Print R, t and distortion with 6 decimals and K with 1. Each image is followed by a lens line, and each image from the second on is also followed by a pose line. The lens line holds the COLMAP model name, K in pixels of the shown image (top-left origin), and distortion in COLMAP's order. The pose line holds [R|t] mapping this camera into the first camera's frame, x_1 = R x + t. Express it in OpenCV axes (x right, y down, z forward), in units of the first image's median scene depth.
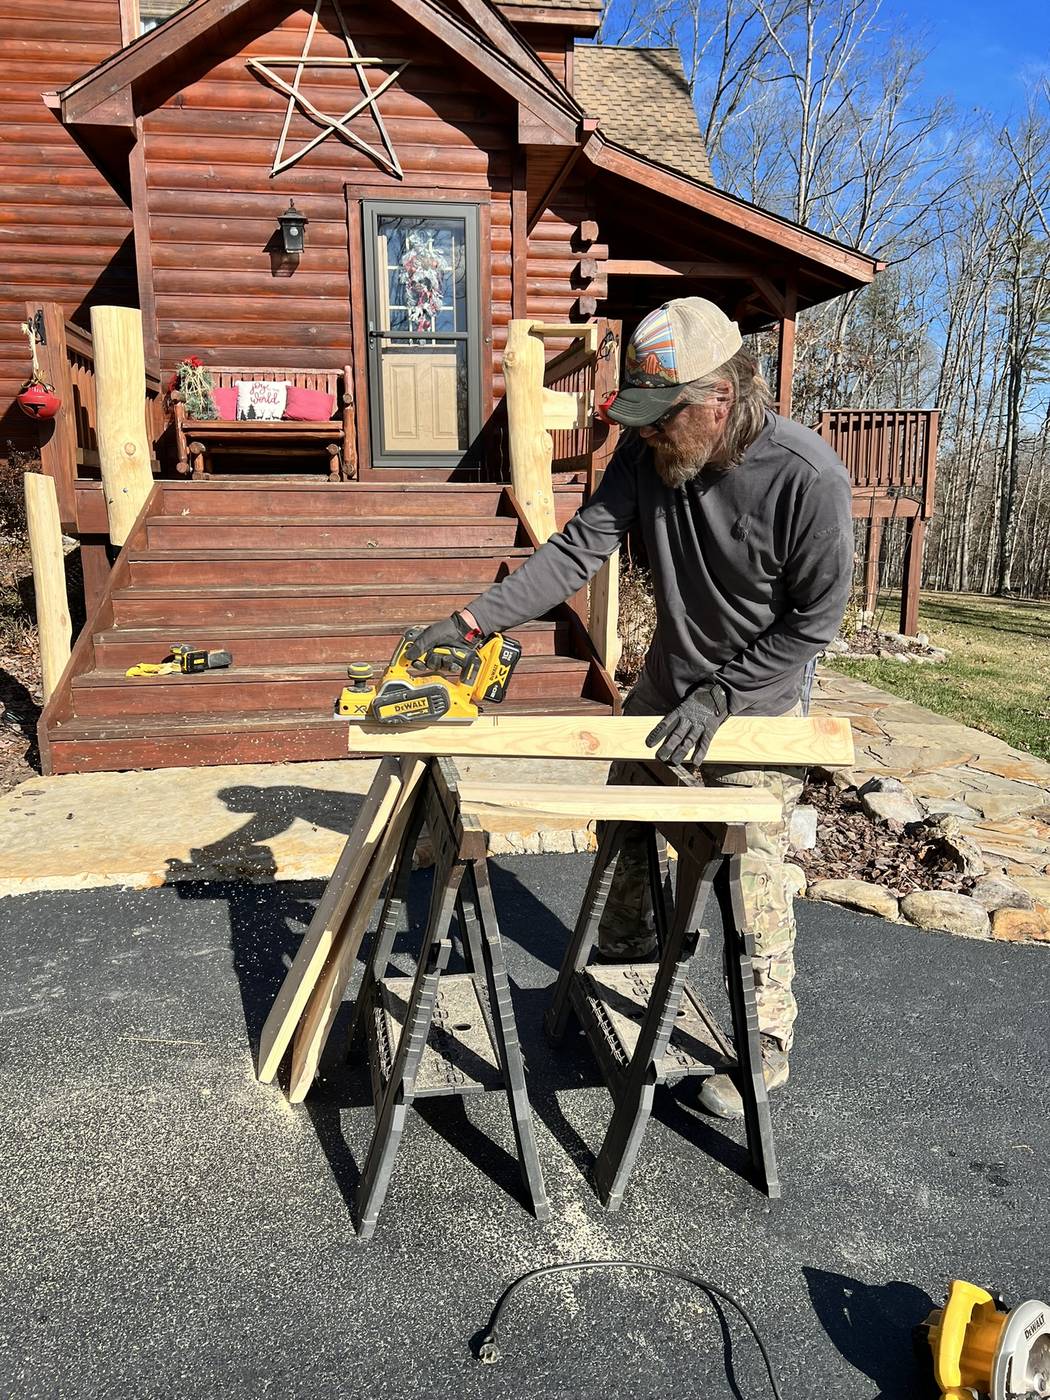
lens RADIAL K [[1111.1, 0, 525.0], [0, 1111.1, 700.0], [0, 0, 1]] dist [0.058278, -0.011450]
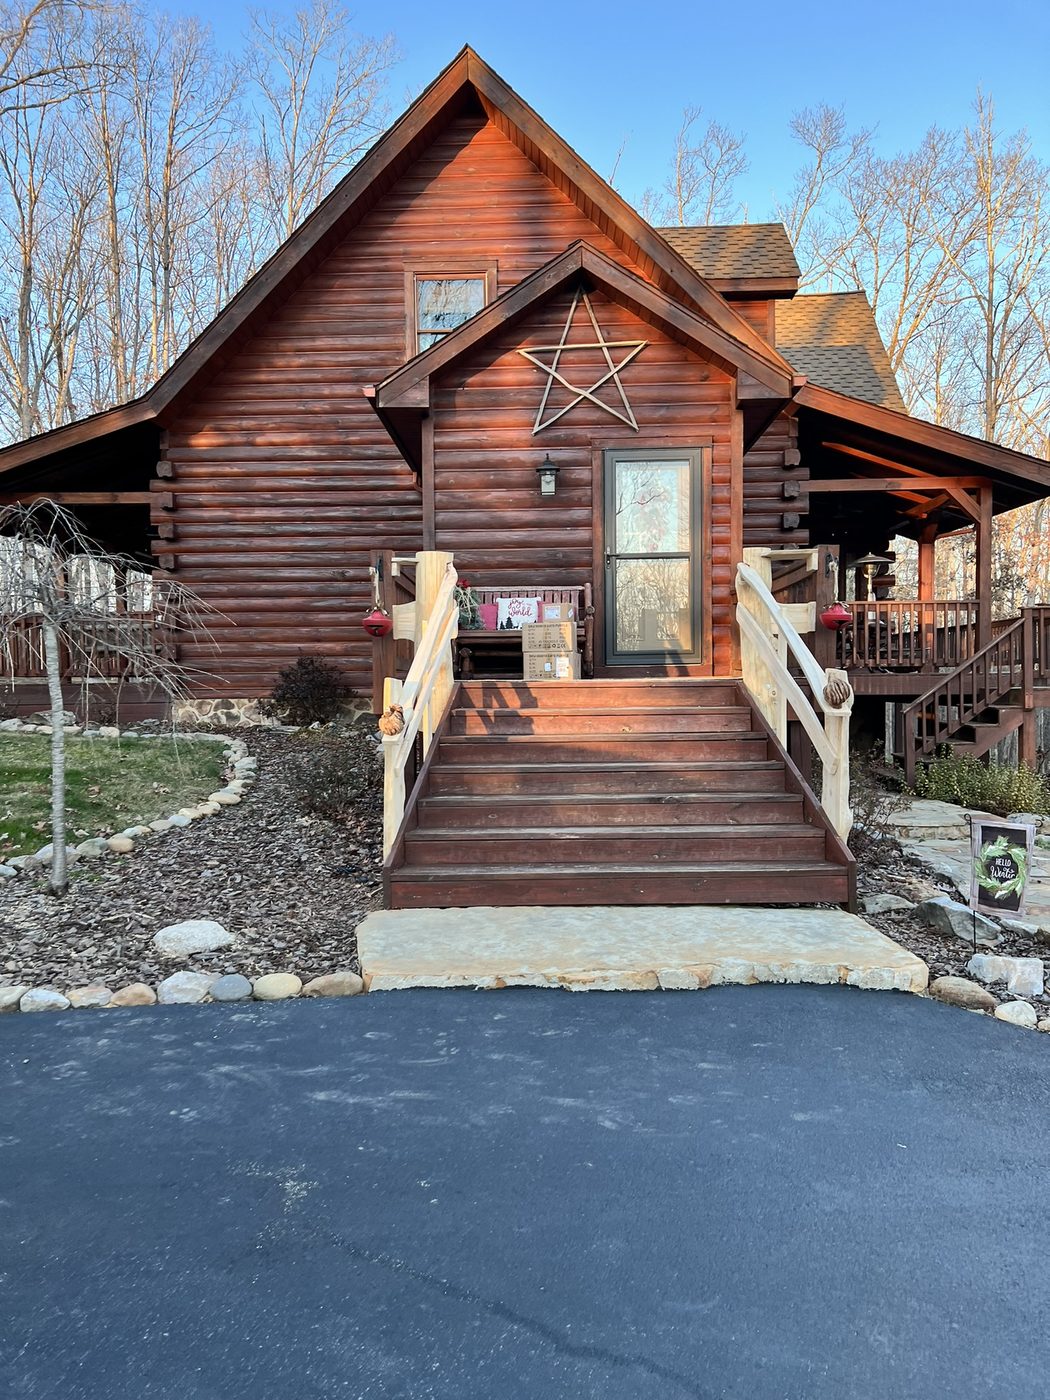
lens RADIAL K [[1111.1, 0, 525.0], [0, 1111.1, 700.0], [0, 0, 1]] dist [0.058278, -0.011450]
pose [[0.985781, -0.009109, -0.167789, -0.031355], [-0.020209, 0.984856, -0.172192, 0.024975], [0.166816, 0.173135, 0.970668, -0.124526]]
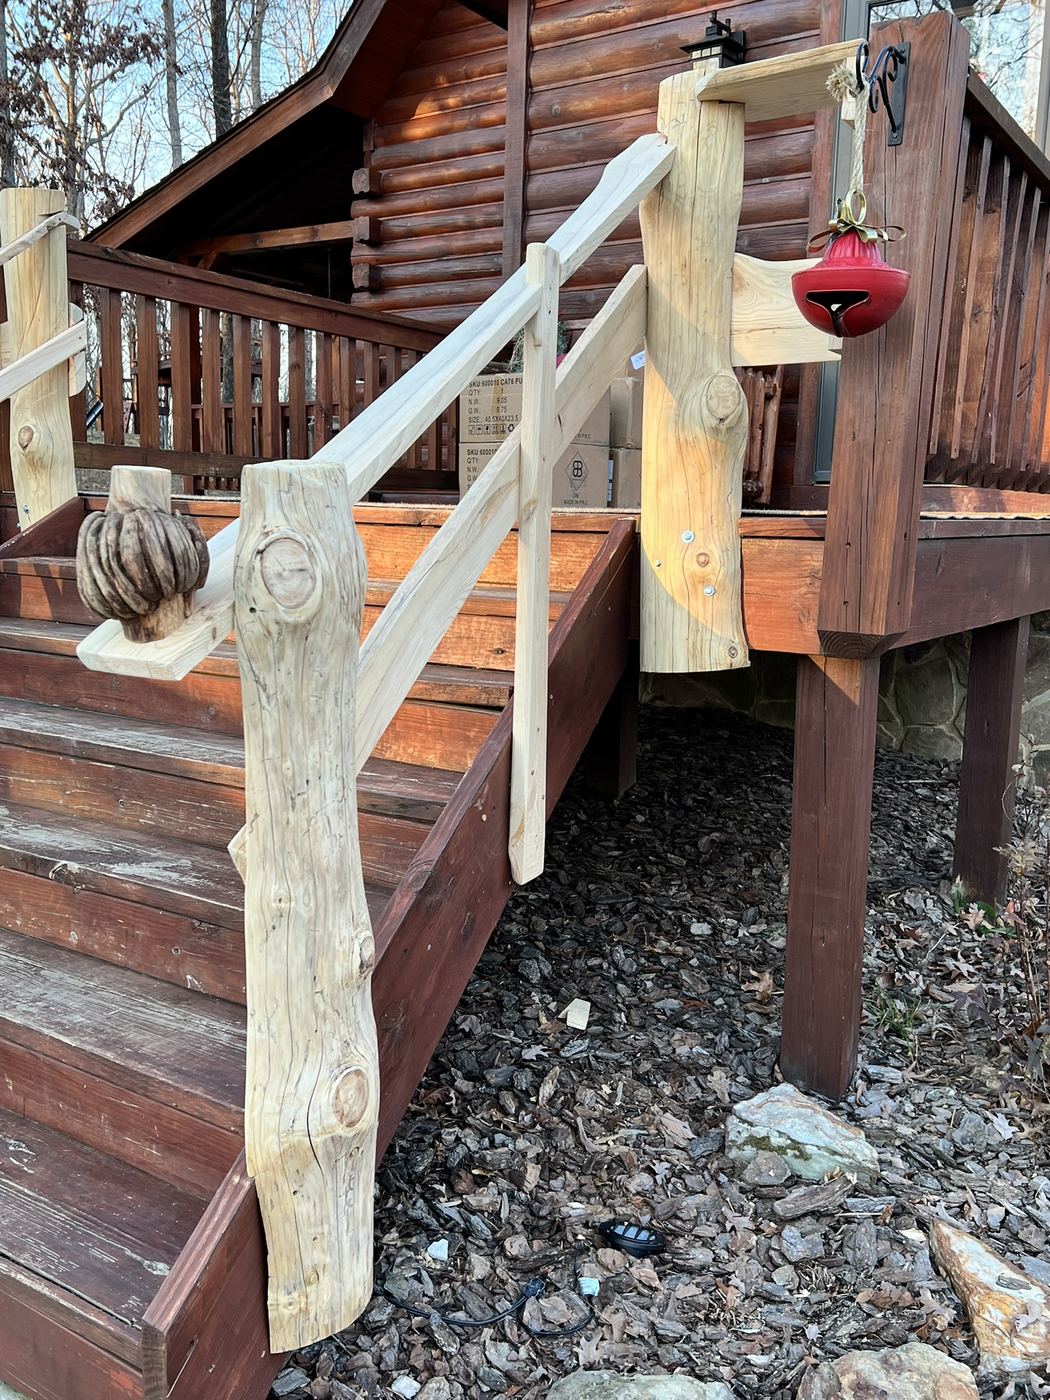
lens RADIAL K [[1302.6, 0, 525.0], [0, 1302.6, 700.0], [0, 0, 1]] dist [0.052776, -0.001070]
pose [[0.747163, 0.109283, -0.655595, 0.187496], [-0.148167, 0.988954, -0.004011, -0.088605], [0.647915, 0.100134, 0.755102, 0.472807]]
